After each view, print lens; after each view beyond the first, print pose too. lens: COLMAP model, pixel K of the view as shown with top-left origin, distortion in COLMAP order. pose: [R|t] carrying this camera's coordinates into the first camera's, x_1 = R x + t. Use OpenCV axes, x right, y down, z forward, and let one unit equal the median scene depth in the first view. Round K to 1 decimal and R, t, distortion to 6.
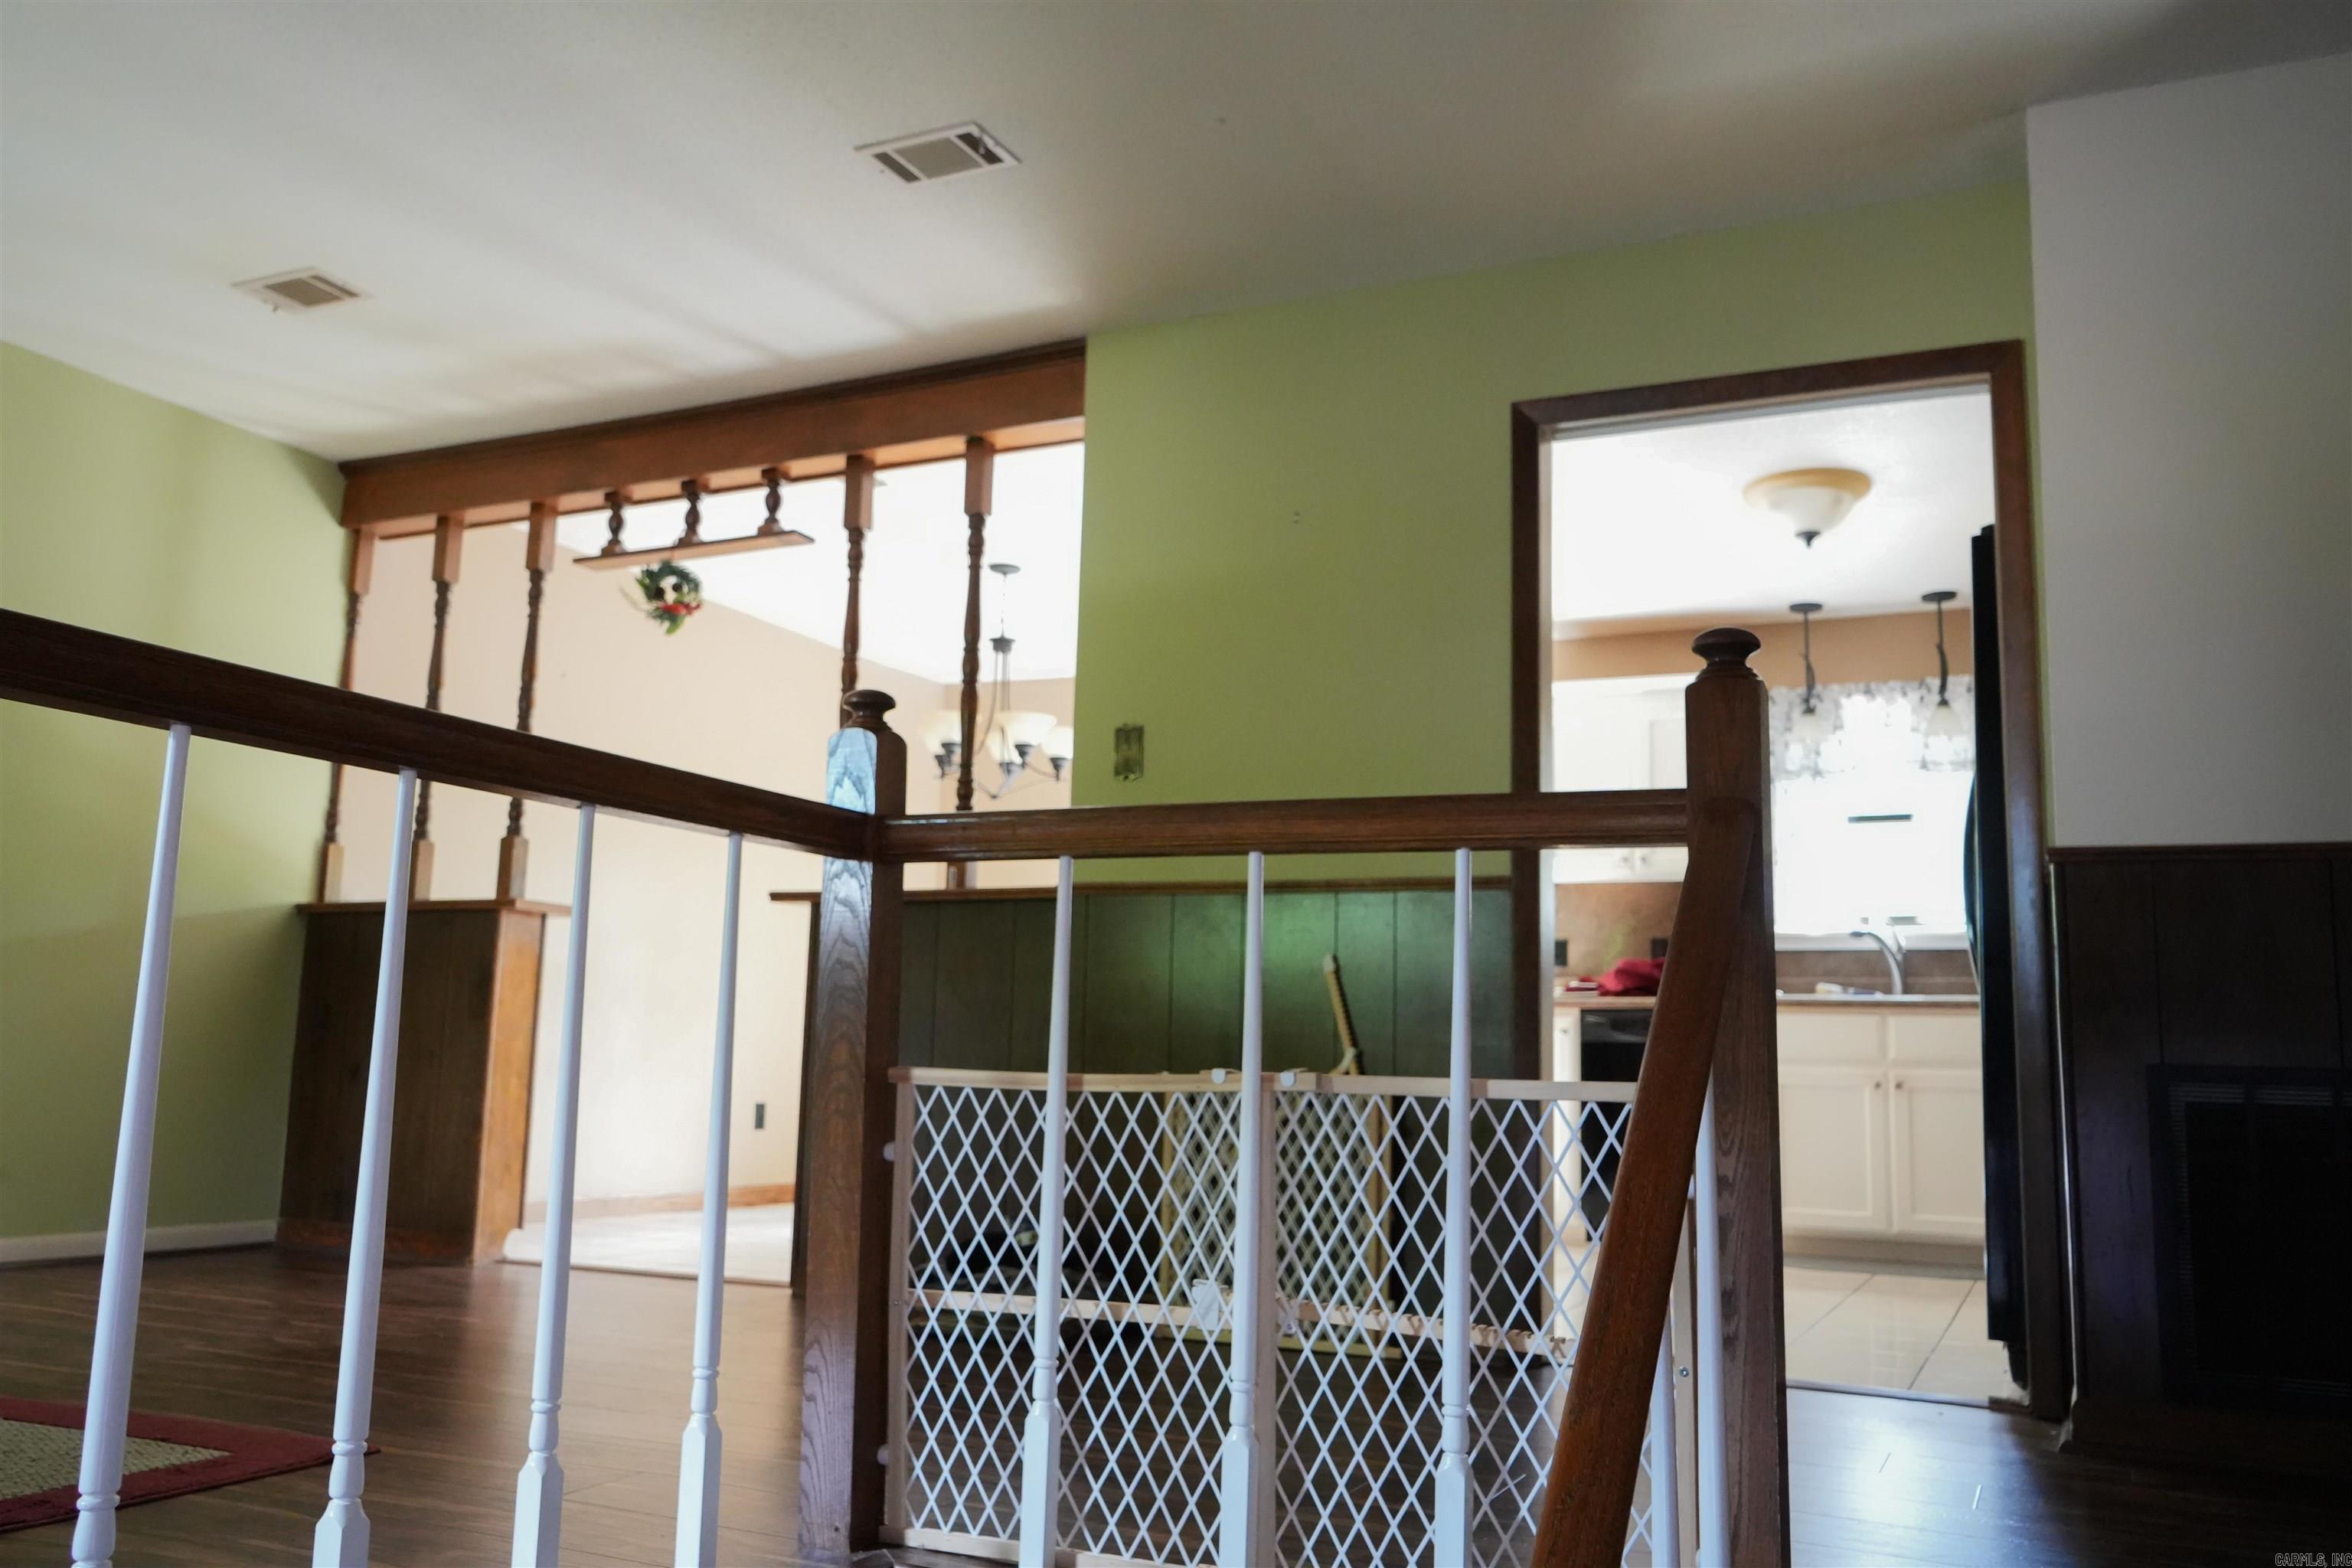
lens RADIAL K [[1888.8, 0, 1176.0], [0, 1888.8, 784.0], [0, 0, 1]] dist [-0.005846, -0.002709]
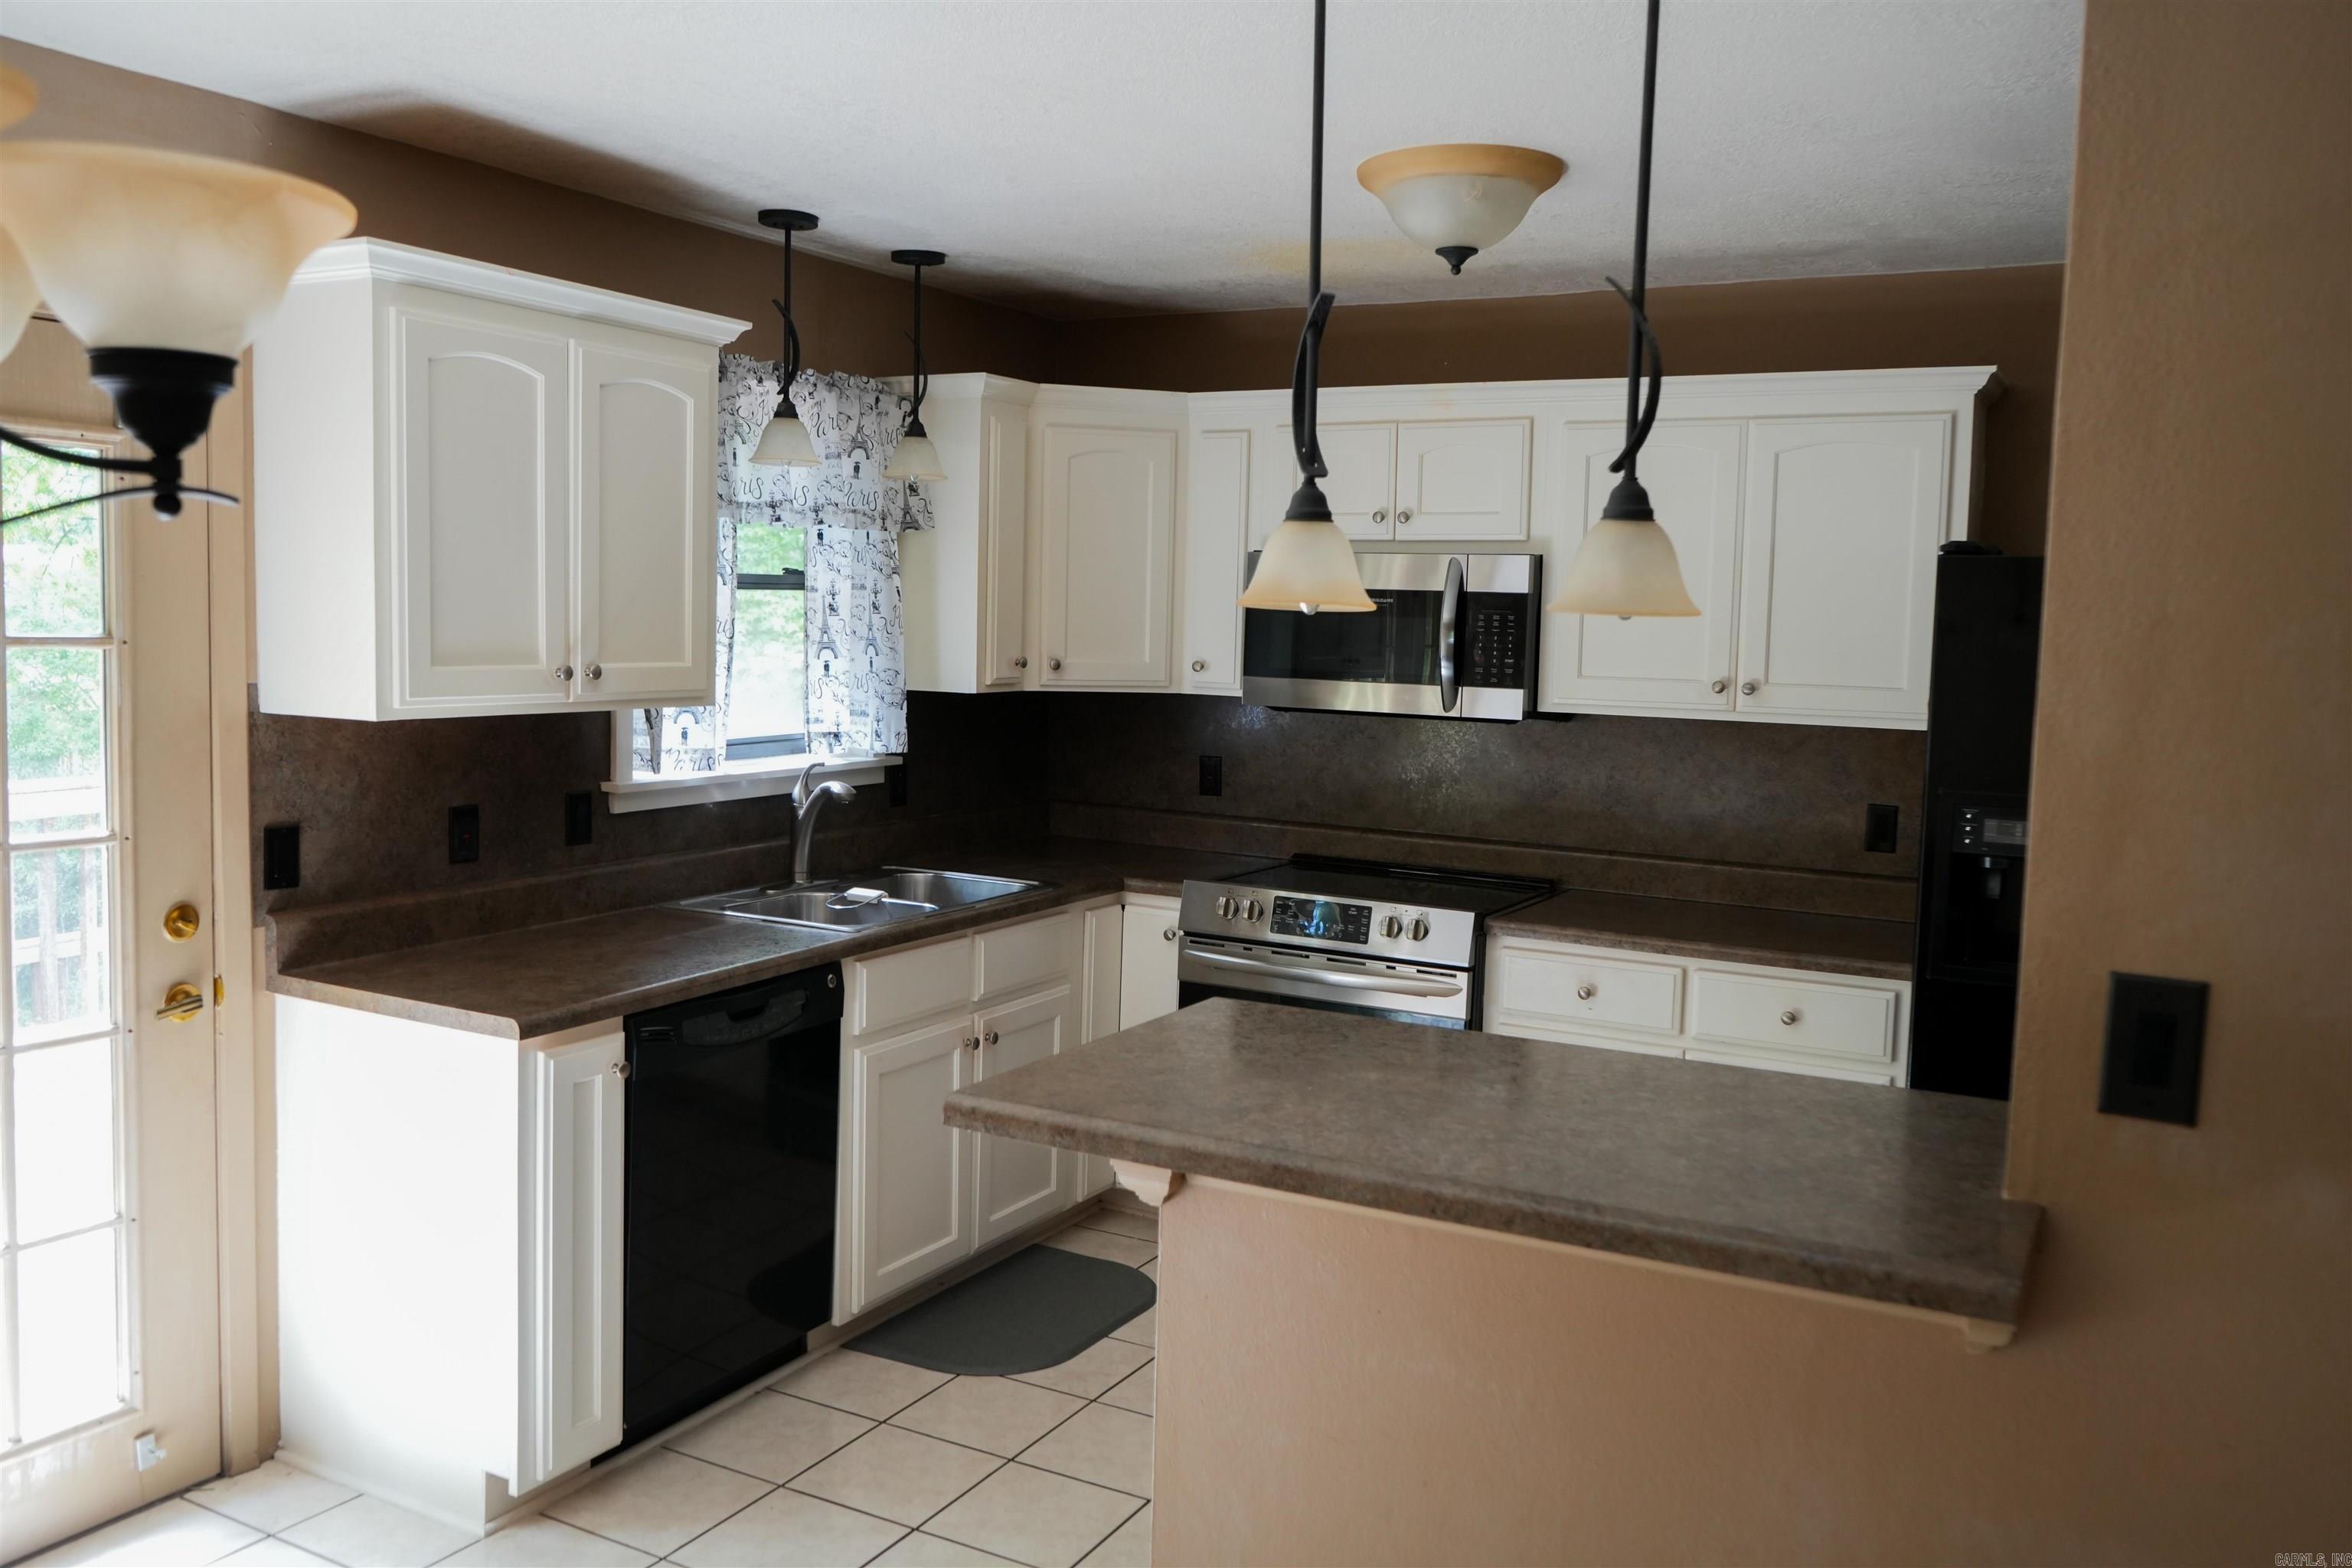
lens RADIAL K [[1882.3, 0, 1150.8], [0, 1882.3, 779.3], [0, 0, 1]] dist [-0.015031, 0.003323]
pose [[0.057731, -0.109511, 0.992308, -0.233224], [-0.170640, 0.978256, 0.117888, -0.015327], [-0.983641, -0.176133, 0.037789, 0.844422]]
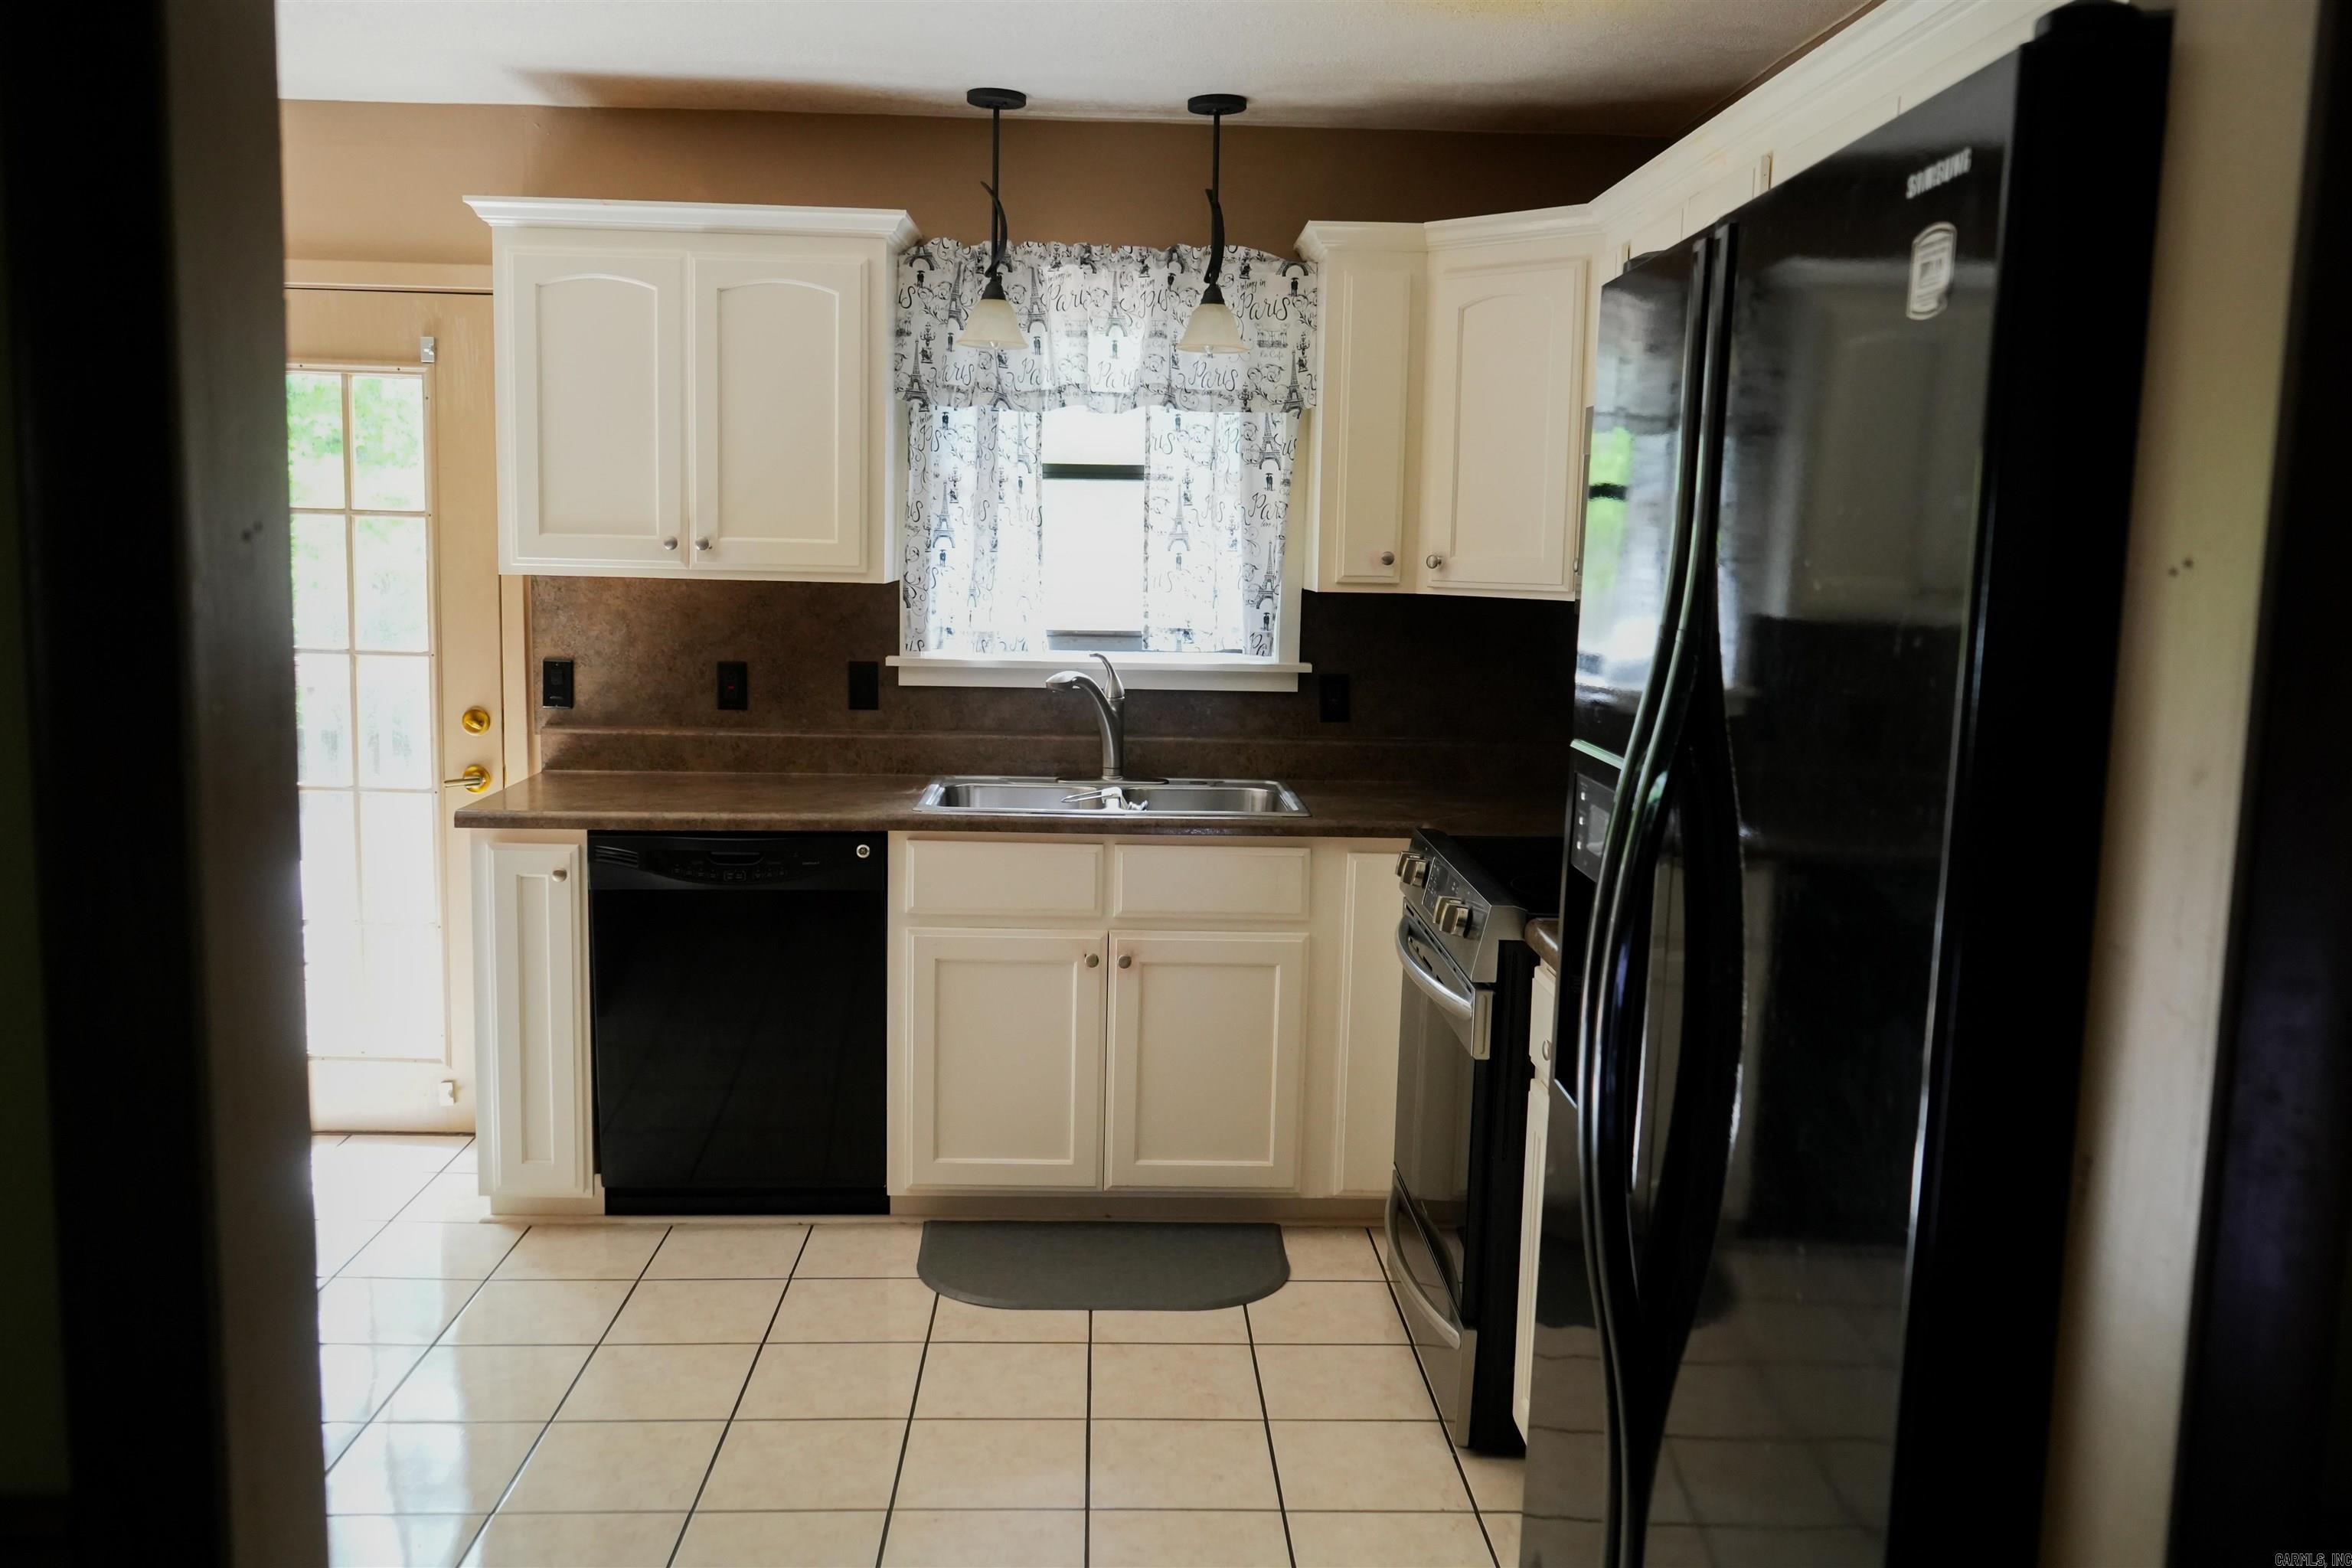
lens RADIAL K [[1868.6, 0, 1176.0], [0, 1868.6, 784.0], [0, 0, 1]] dist [-0.004710, -0.000653]
pose [[0.886126, -0.063216, 0.459112, 0.114310], [-0.071515, 0.960135, 0.270233, -0.052021], [-0.457893, -0.272294, 0.846280, 0.454097]]
